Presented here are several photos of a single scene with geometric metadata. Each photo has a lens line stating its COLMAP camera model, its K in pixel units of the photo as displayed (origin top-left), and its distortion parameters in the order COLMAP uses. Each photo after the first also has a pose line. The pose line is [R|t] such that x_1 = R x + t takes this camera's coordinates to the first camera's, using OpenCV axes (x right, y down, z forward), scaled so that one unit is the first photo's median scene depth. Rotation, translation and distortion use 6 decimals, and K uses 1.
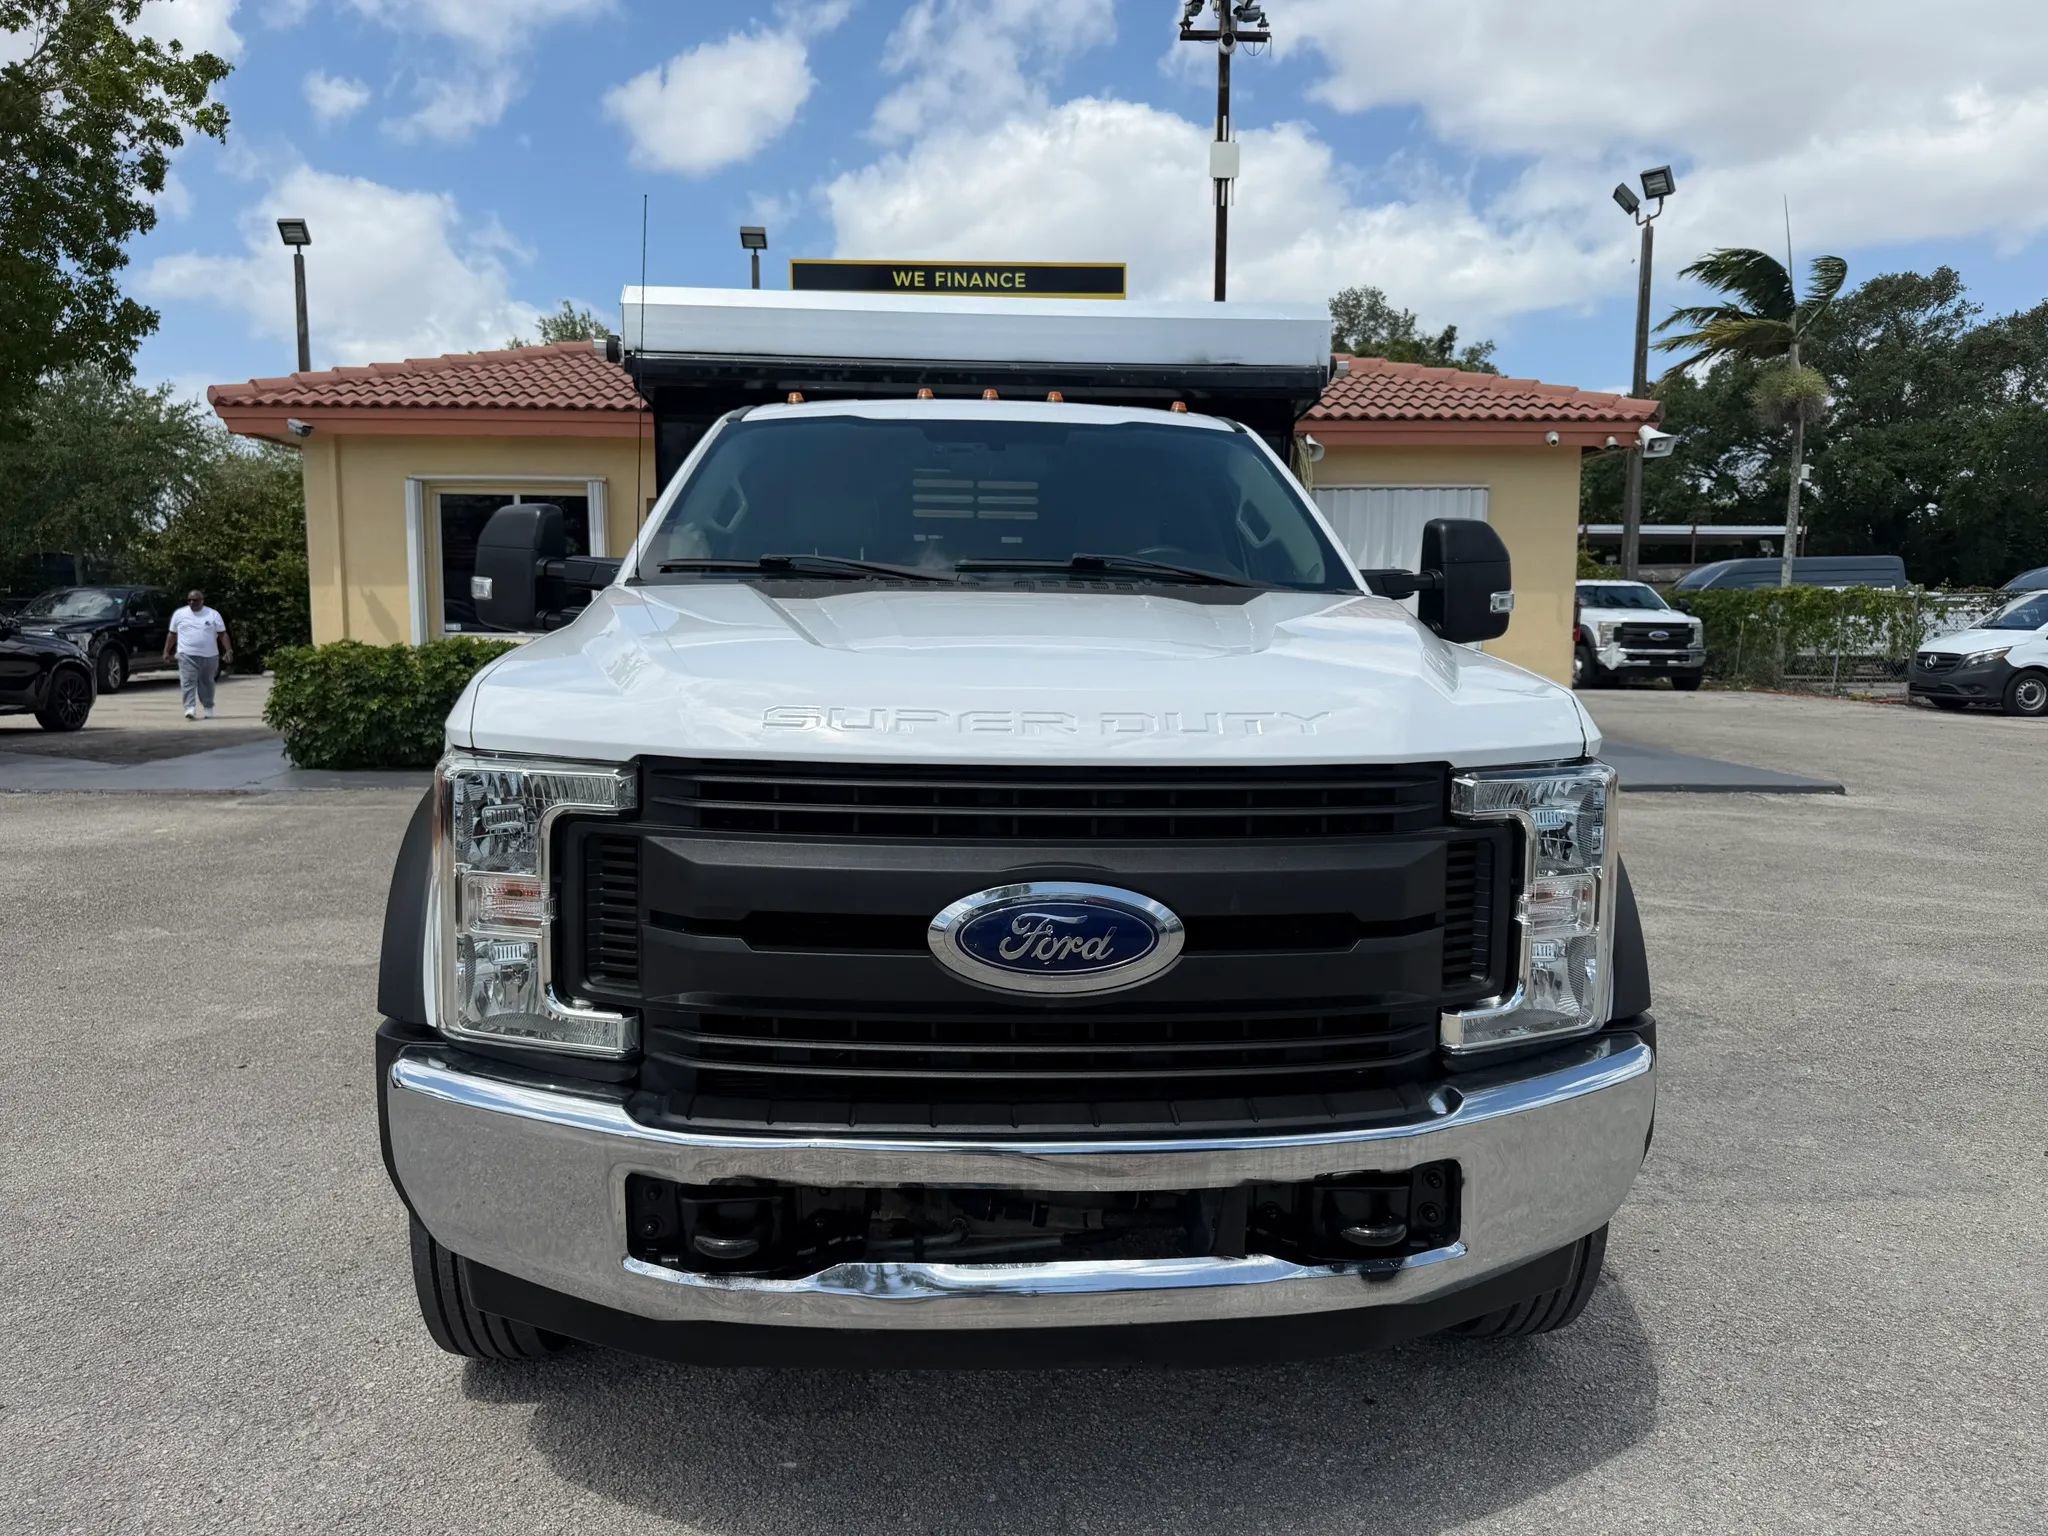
lens RADIAL K [[1452.7, 0, 1039.4], [0, 1452.7, 799.7], [0, 0, 1]] dist [-0.008854, -0.006537]
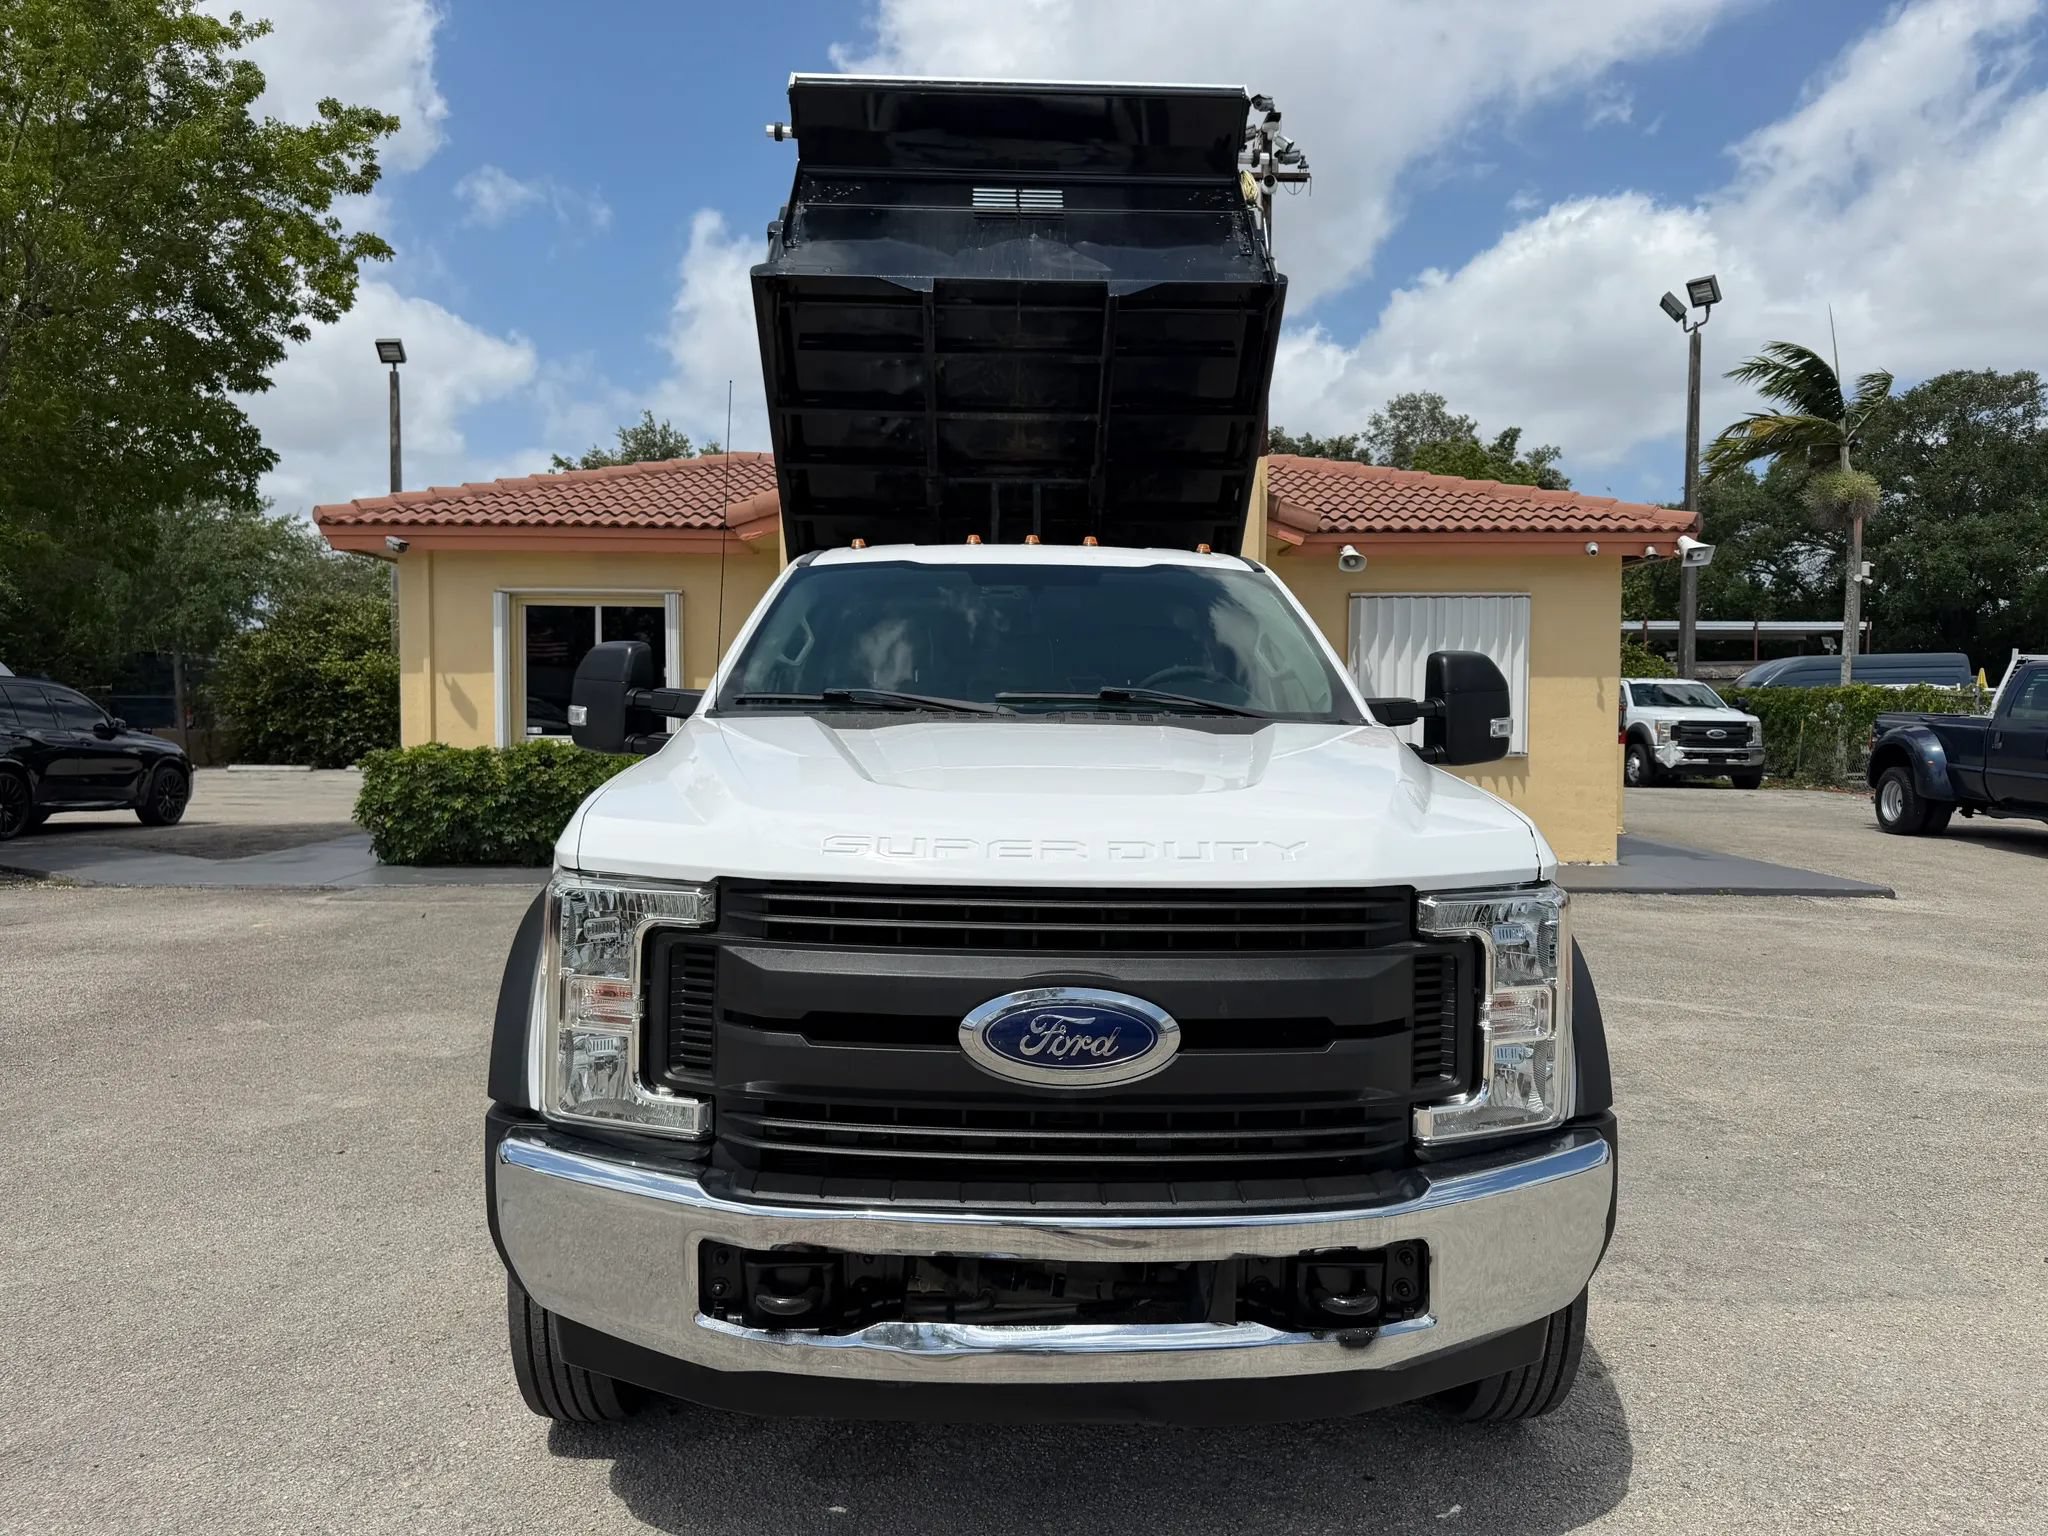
lens RADIAL K [[1435.7, 0, 1025.4], [0, 1435.7, 770.3], [0, 0, 1]] dist [0.051680, -0.054442]
pose [[0.998725, 0.000708, -0.050476, 0.022356], [-0.005038, 0.996307, -0.085719, -0.012134], [0.050229, 0.085864, 0.995040, -0.109554]]
